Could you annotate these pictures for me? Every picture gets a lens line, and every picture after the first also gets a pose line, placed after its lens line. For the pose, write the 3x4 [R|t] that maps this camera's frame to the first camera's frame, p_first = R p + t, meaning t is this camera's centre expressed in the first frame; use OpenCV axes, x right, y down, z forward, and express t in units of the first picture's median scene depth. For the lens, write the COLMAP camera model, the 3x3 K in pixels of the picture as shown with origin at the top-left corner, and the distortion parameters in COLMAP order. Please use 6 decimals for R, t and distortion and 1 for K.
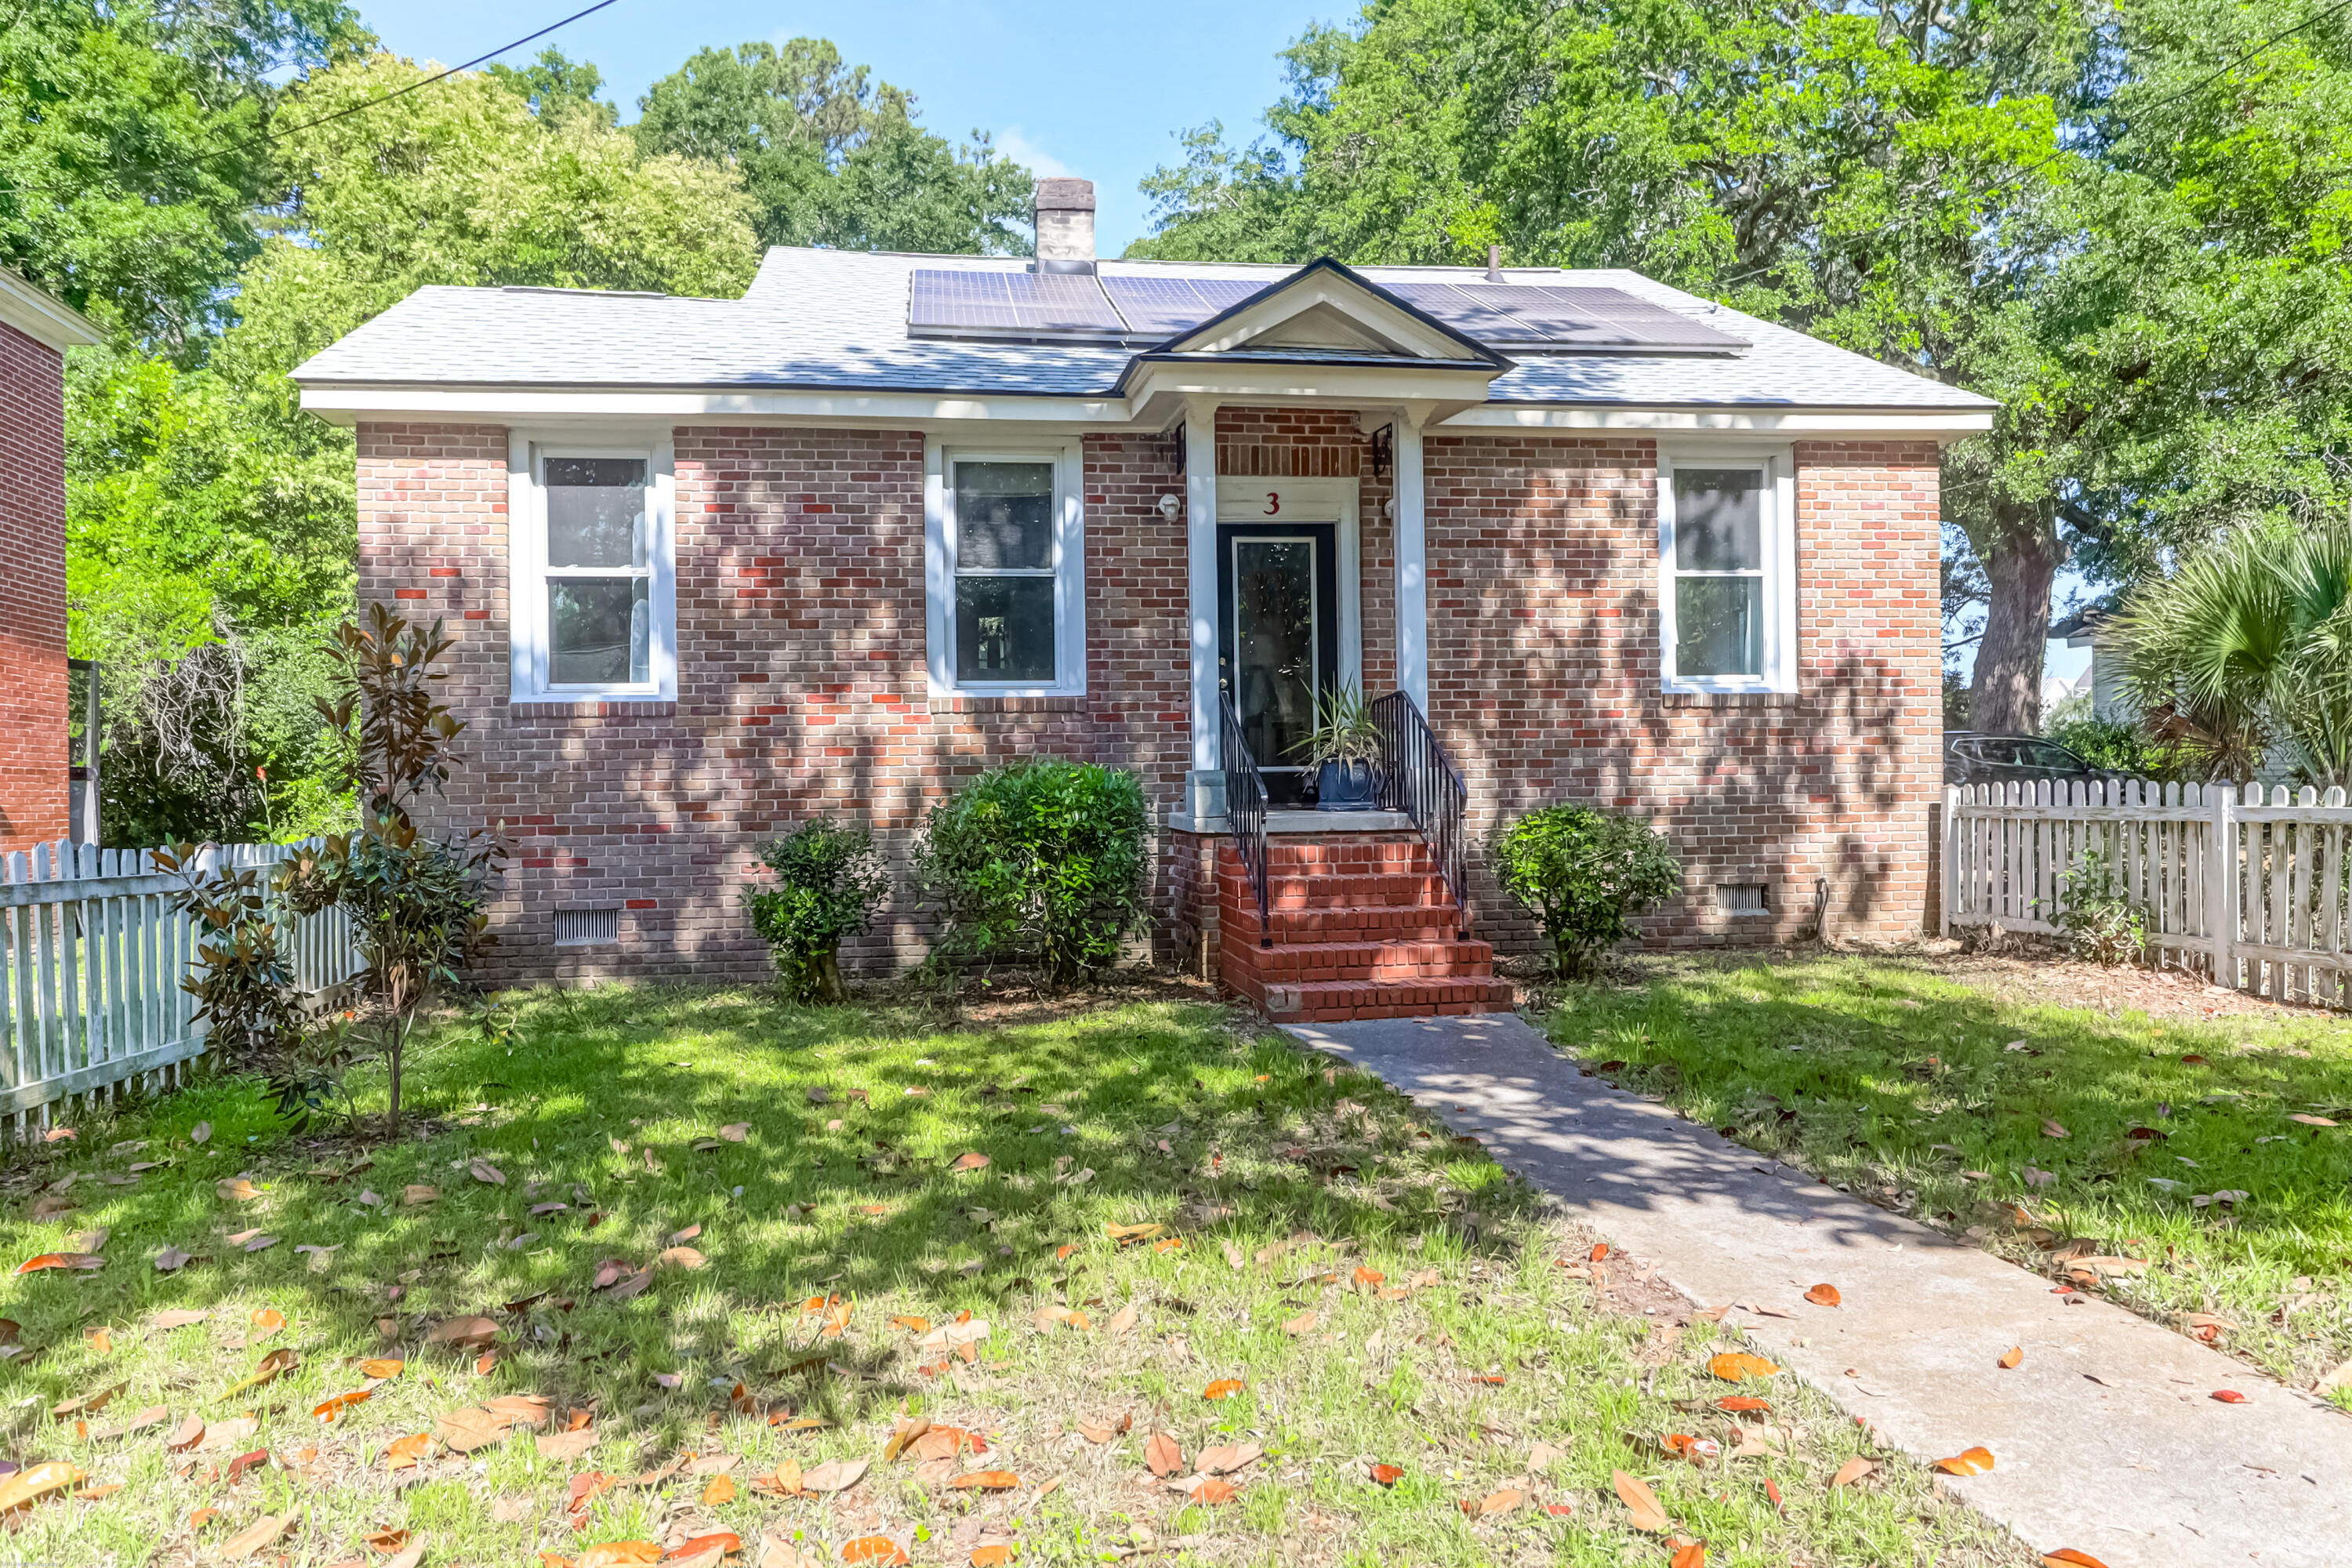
lens RADIAL K [[1732.6, 0, 1189.8], [0, 1732.6, 784.7], [0, 0, 1]] dist [0.028505, -0.030939]
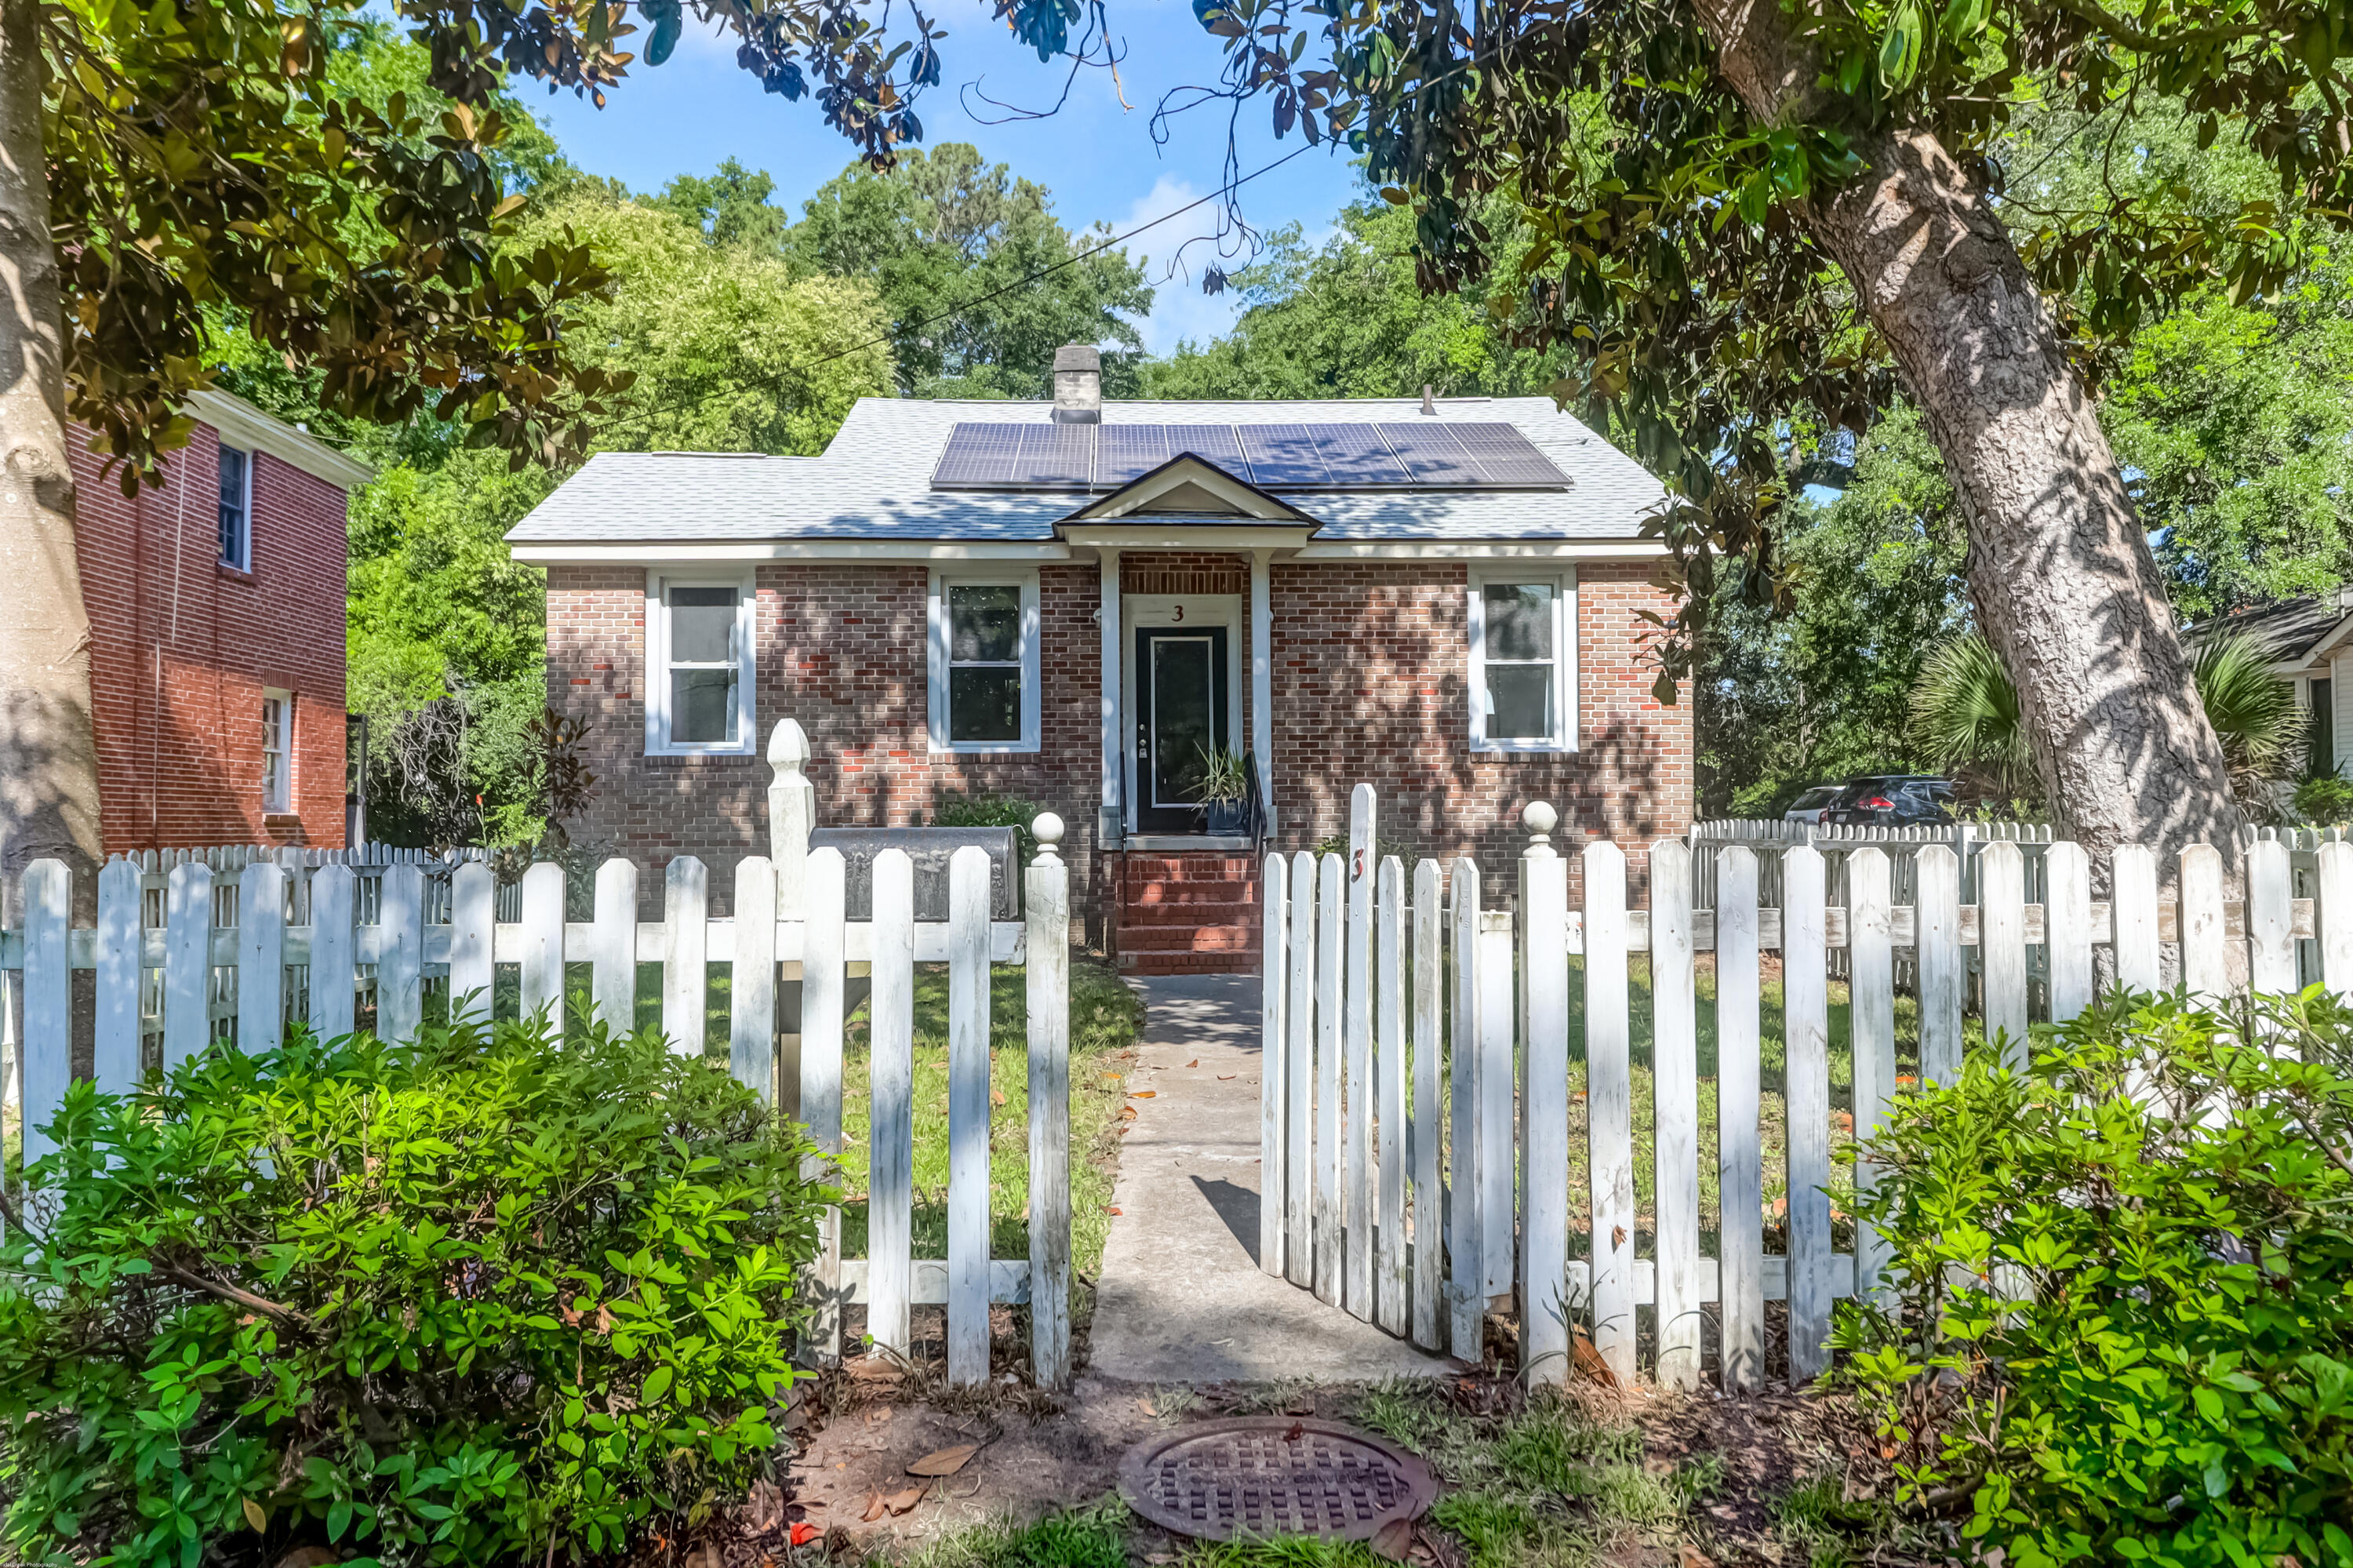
lens RADIAL K [[1733.4, 0, 1169.3], [0, 1733.4, 783.3], [0, 0, 1]] dist [0.028505, -0.030939]
pose [[0.993905, 0.006943, -0.110018, 0.187158], [-0.008920, 0.999807, -0.017488, -0.001492], [0.109875, 0.018362, 0.993776, -0.360773]]
